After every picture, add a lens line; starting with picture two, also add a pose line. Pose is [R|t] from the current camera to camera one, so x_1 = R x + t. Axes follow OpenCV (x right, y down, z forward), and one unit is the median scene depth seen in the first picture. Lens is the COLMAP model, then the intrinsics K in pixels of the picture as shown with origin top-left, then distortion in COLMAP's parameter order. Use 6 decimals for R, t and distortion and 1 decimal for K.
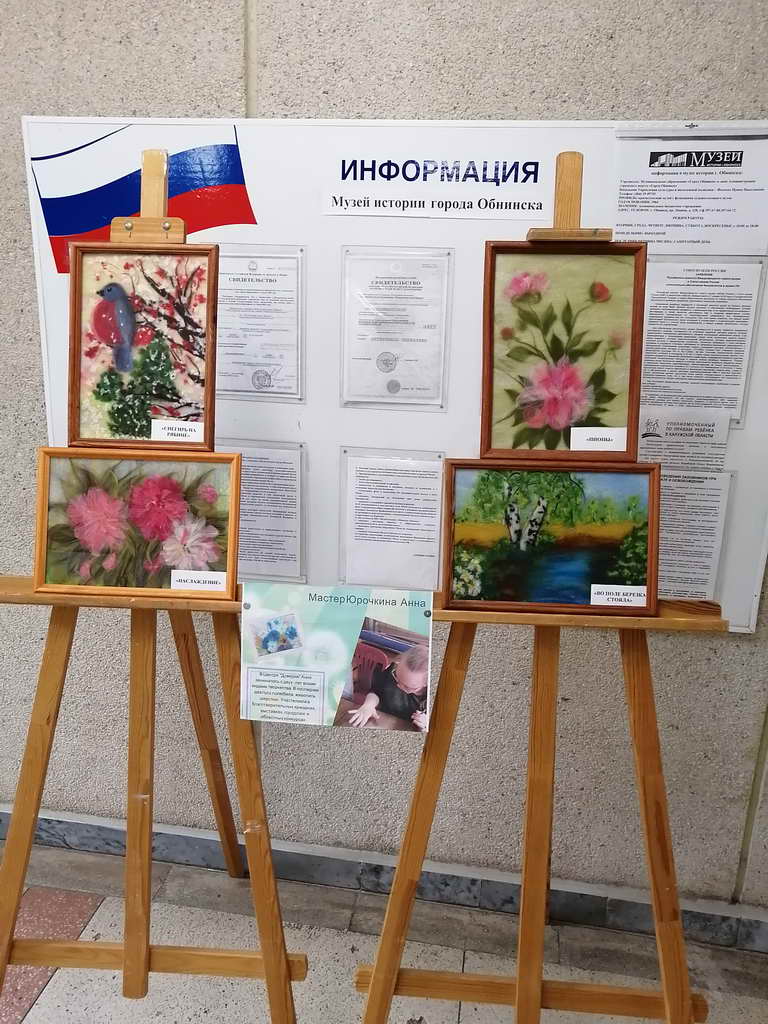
lens RADIAL K [[798.8, 0, 376.1], [0, 798.8, 508.2], [0, 0, 1]] dist [-0.024825, 0.038460]
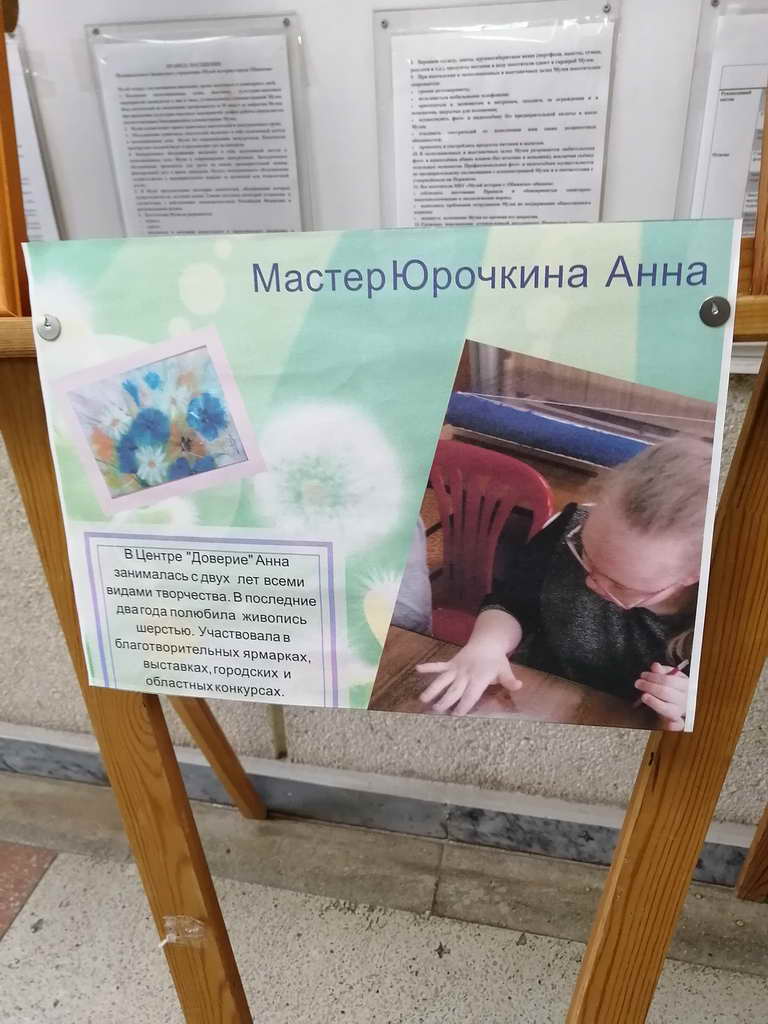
lens RADIAL K [[798.8, 0, 382.4], [0, 798.8, 513.9], [0, 0, 1]] dist [-0.024825, 0.038460]
pose [[0.996479, -0.035111, -0.076137, -0.022260], [0.051861, 0.971647, 0.230678, 0.124763], [0.065879, -0.233814, 0.970047, 0.699700]]
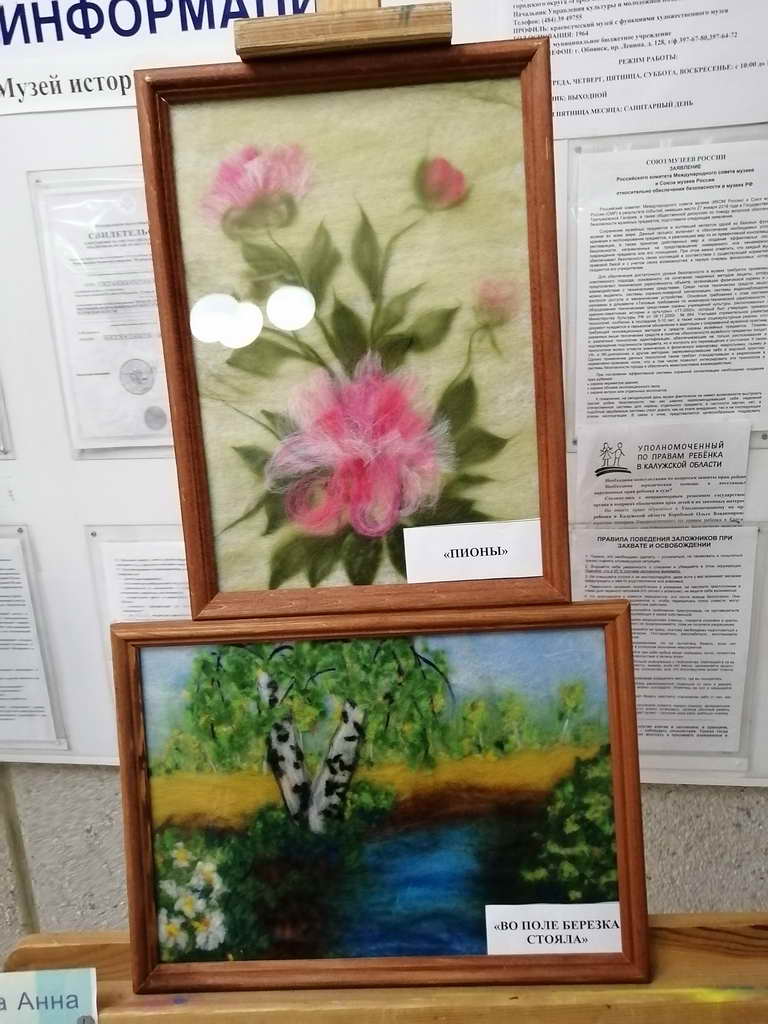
lens RADIAL K [[798.8, 0, 385.3], [0, 798.8, 507.8], [0, 0, 1]] dist [-0.024825, 0.038460]
pose [[0.995731, -0.086606, 0.031924, 0.212915], [0.085991, 0.996092, 0.020169, -0.115226], [-0.033546, -0.017338, 0.999287, 0.569640]]
